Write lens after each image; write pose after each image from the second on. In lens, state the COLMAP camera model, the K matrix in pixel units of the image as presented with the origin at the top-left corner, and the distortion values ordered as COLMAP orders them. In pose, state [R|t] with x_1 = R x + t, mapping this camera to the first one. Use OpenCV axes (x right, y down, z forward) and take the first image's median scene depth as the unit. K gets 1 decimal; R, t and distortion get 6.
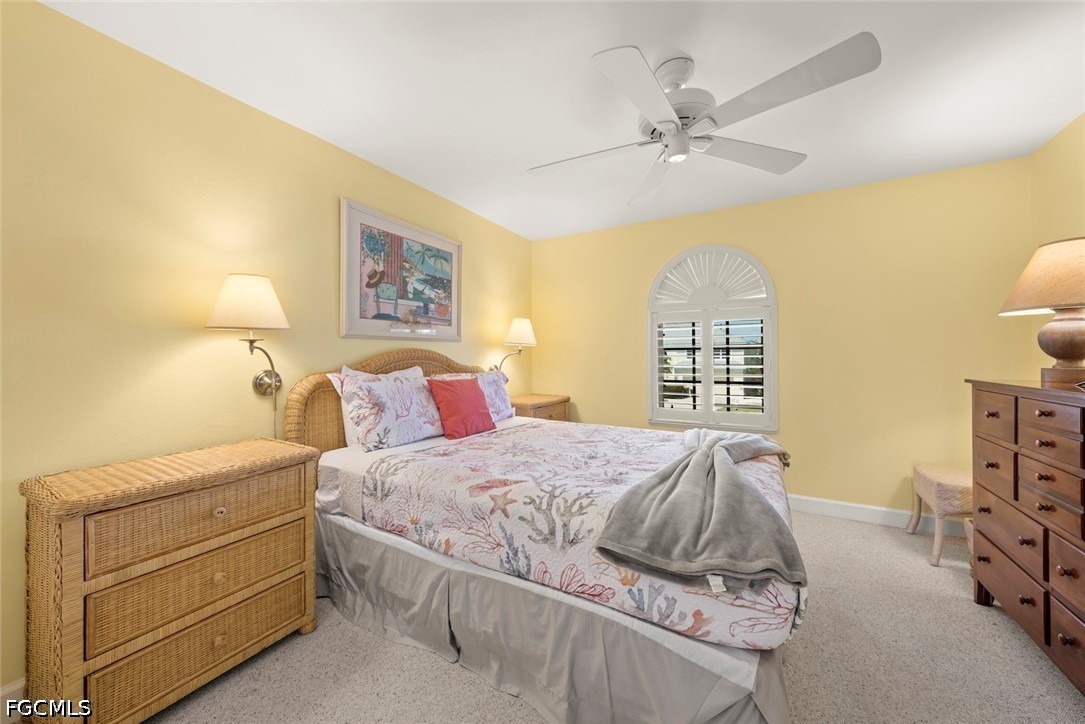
lens RADIAL K [[382.8, 0, 544.0], [0, 382.8, 353.7], [0, 0, 1]] dist [-0.000461, -0.000120]
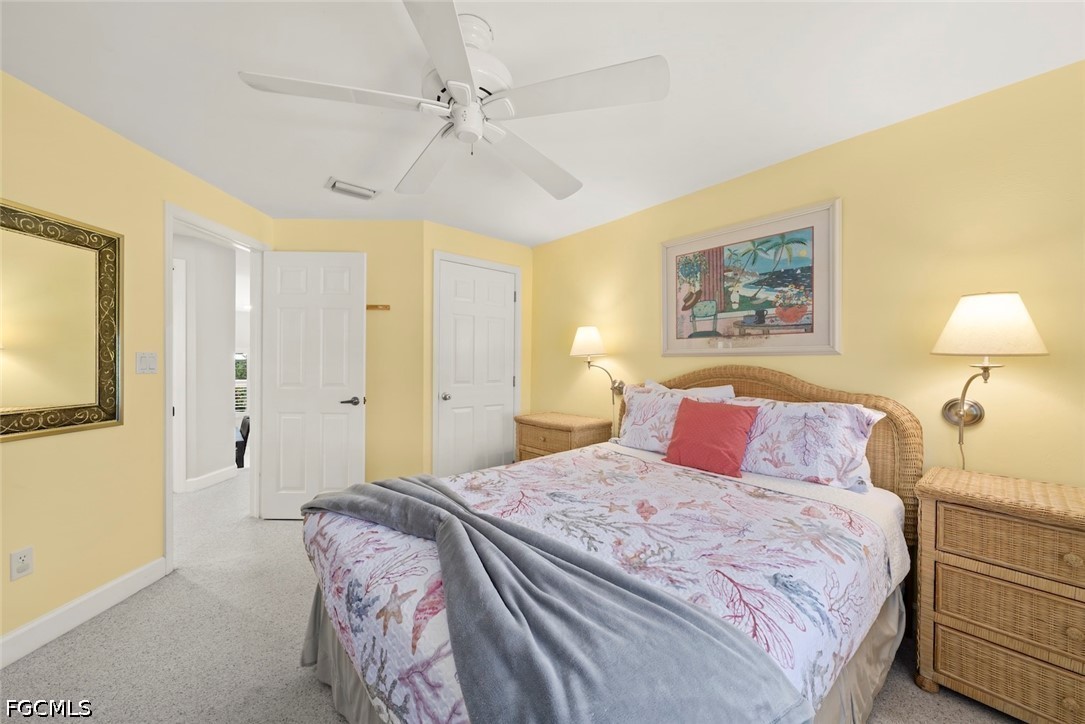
lens RADIAL K [[404.3, 0, 541.4], [0, 404.3, 365.2], [0, 0, 1]] dist [-0.010200, -0.000115]
pose [[-0.337686, 0.007082, -0.941232, 0.764059], [-0.001889, 0.999965, 0.008202, -0.022707], [0.941257, 0.004548, -0.337661, 0.987447]]
